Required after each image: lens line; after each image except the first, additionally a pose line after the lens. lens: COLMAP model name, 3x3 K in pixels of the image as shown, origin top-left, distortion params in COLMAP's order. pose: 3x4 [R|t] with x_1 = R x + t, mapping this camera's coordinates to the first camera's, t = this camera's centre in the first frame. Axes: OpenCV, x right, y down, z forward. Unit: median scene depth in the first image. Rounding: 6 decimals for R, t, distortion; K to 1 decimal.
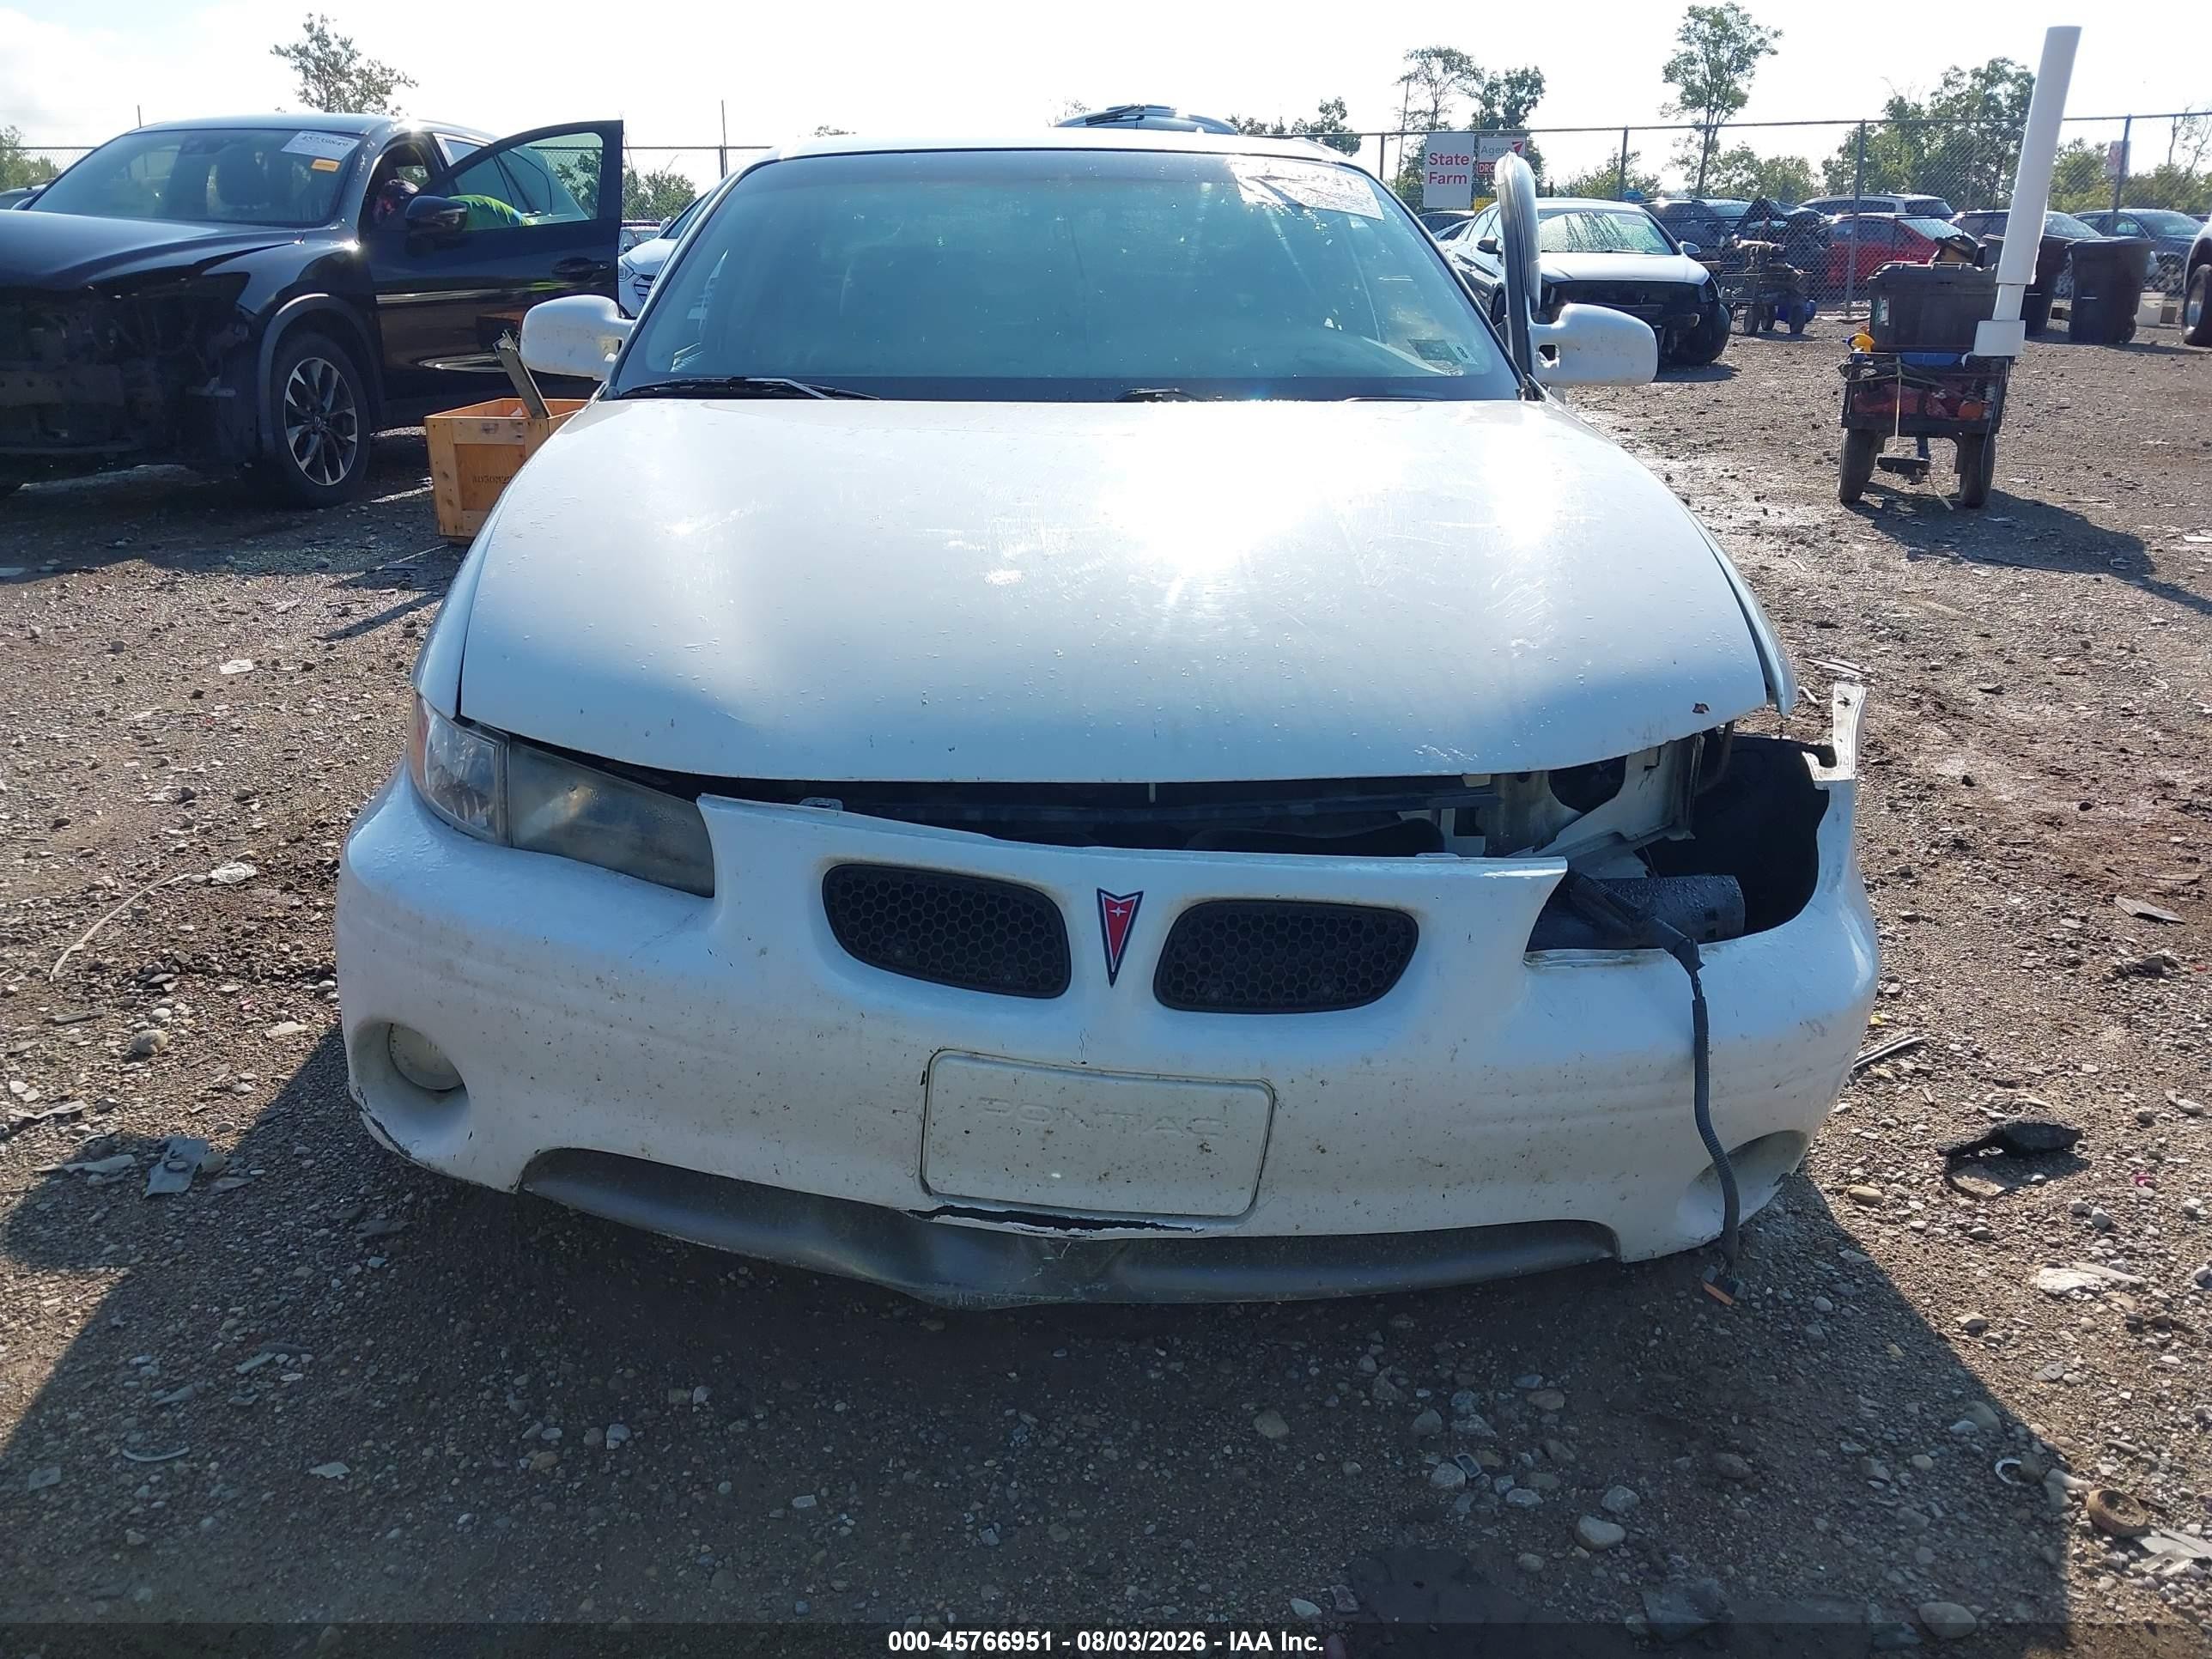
lens RADIAL K [[1737.9, 0, 1110.0], [0, 1737.9, 821.0], [0, 0, 1]] dist [0.009052, 0.002936]
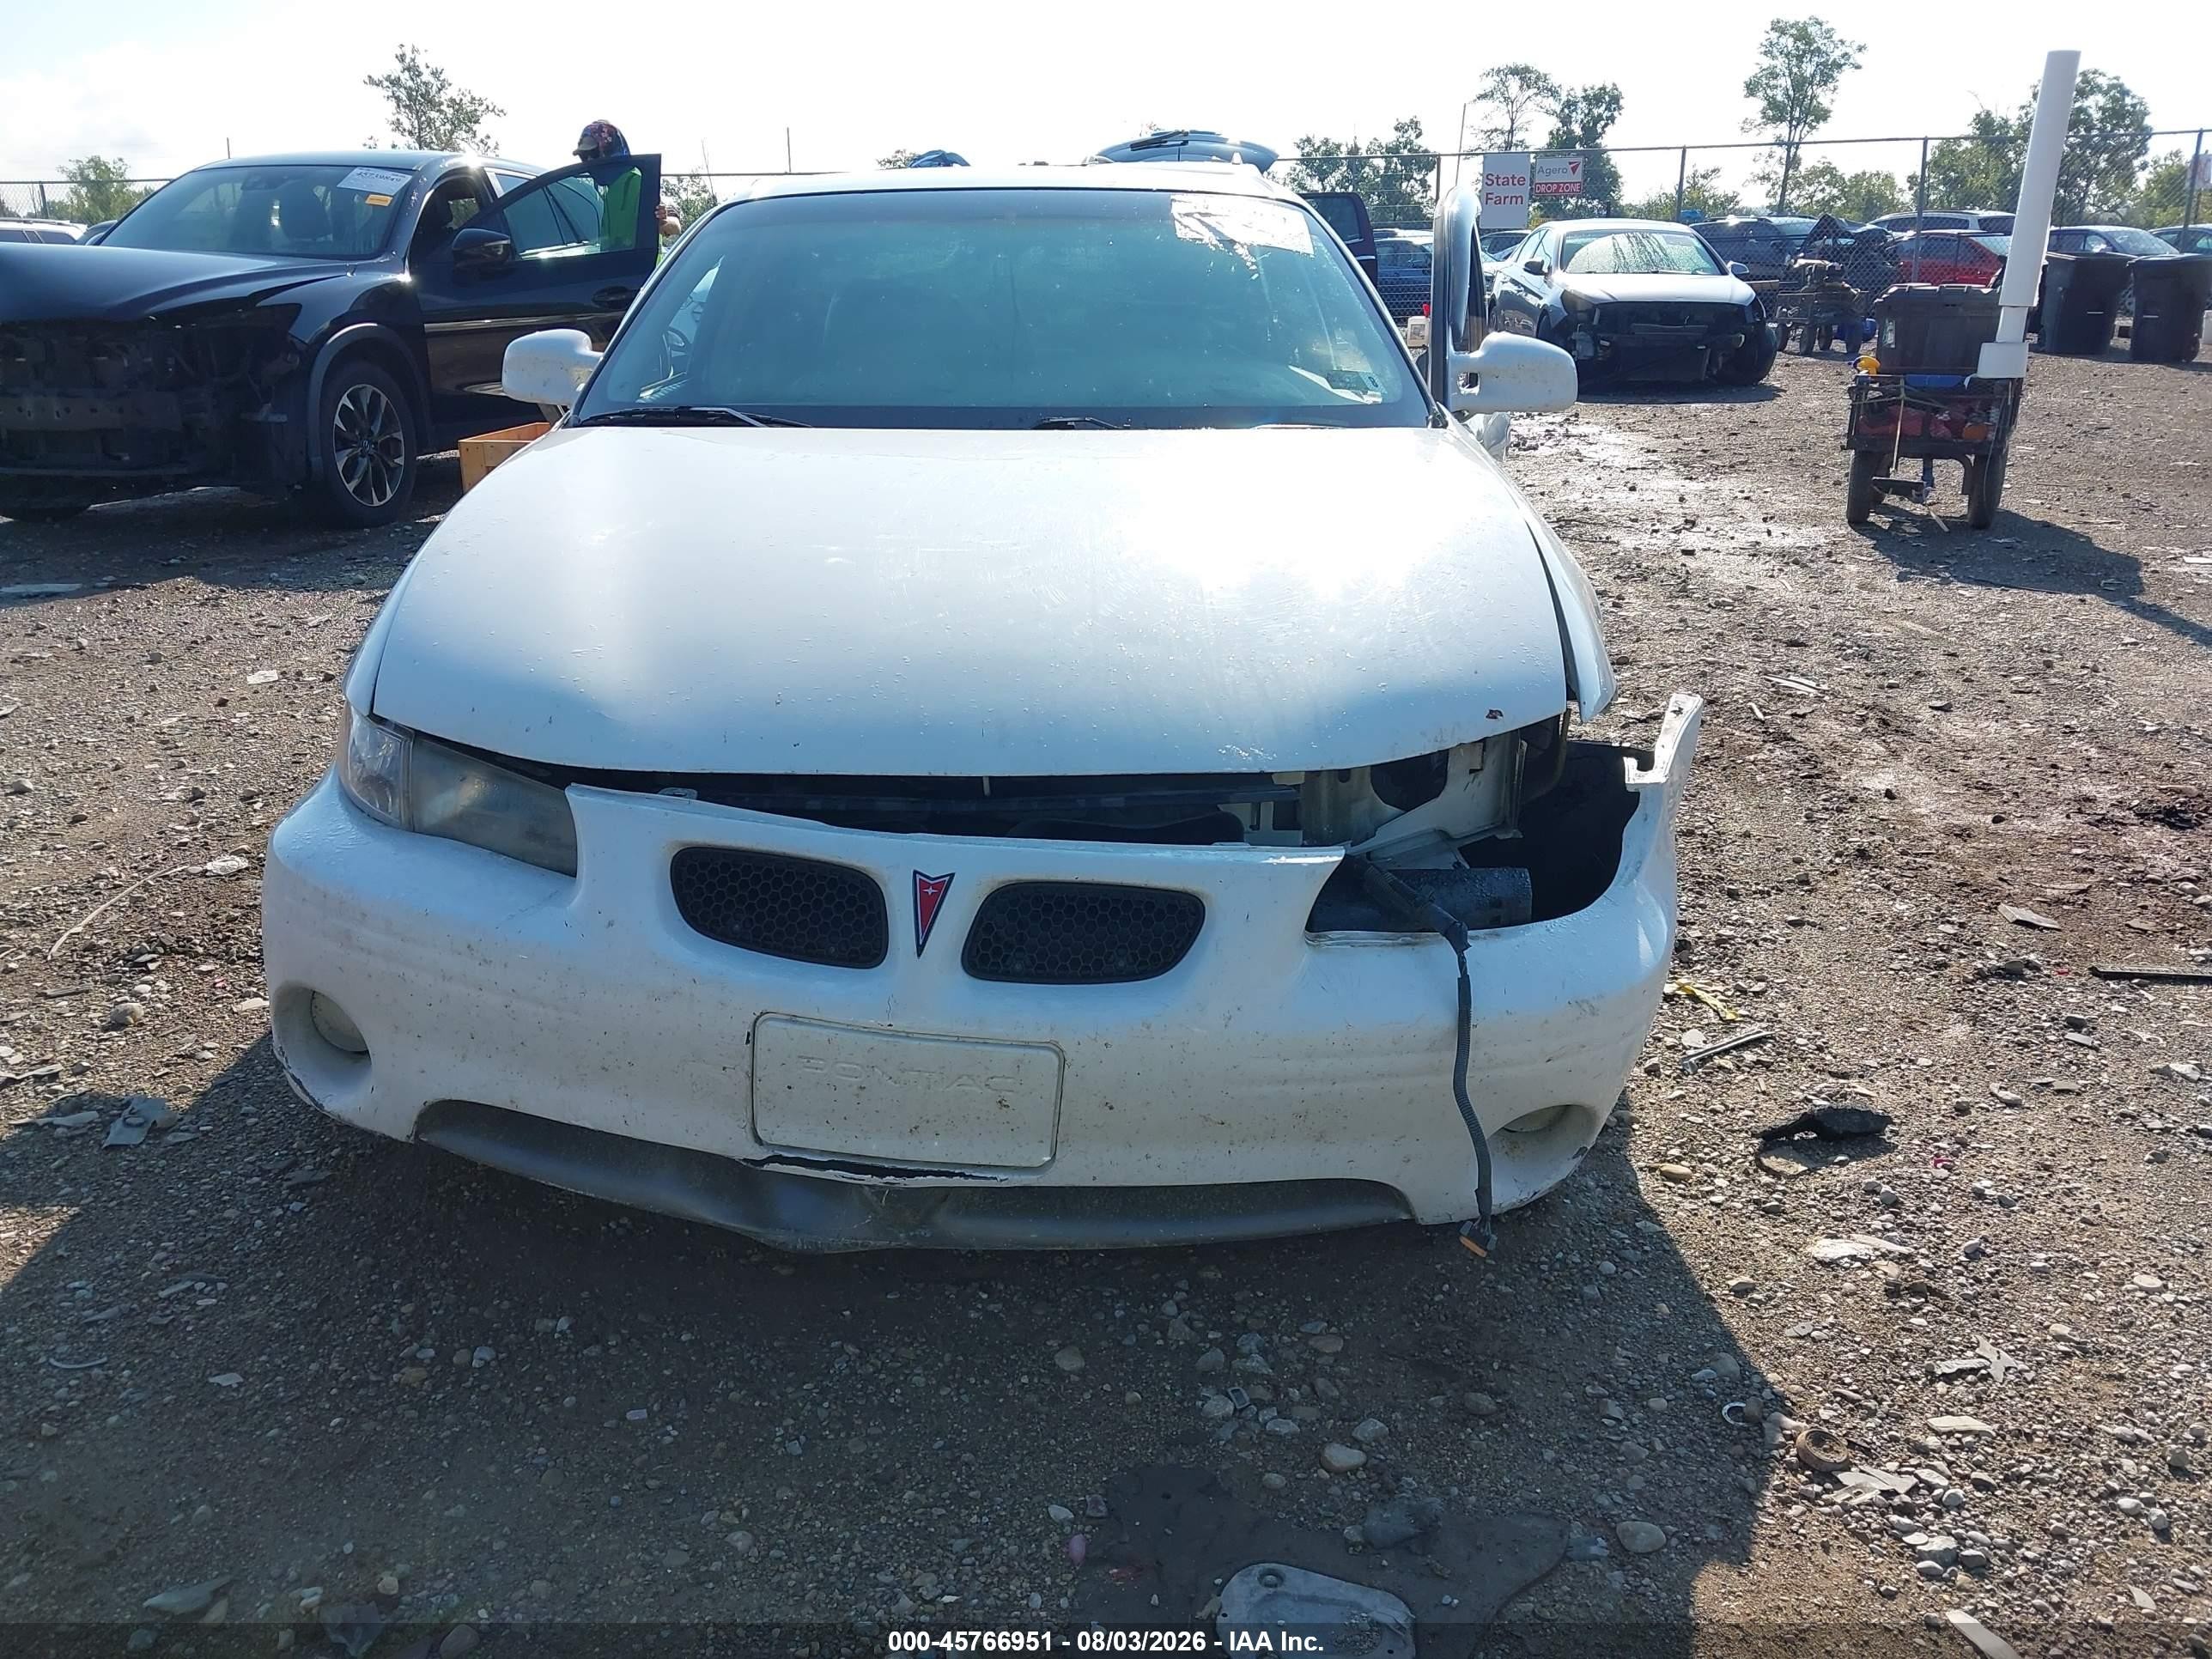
lens RADIAL K [[1742.2, 0, 1106.0], [0, 1742.2, 829.5], [0, 0, 1]] dist [0.016814, -0.005442]
pose [[0.998935, 0.008652, -0.045325, 0.104196], [-0.008984, 0.999934, -0.007132, 0.012361], [0.045260, 0.007531, 0.998947, -0.066382]]
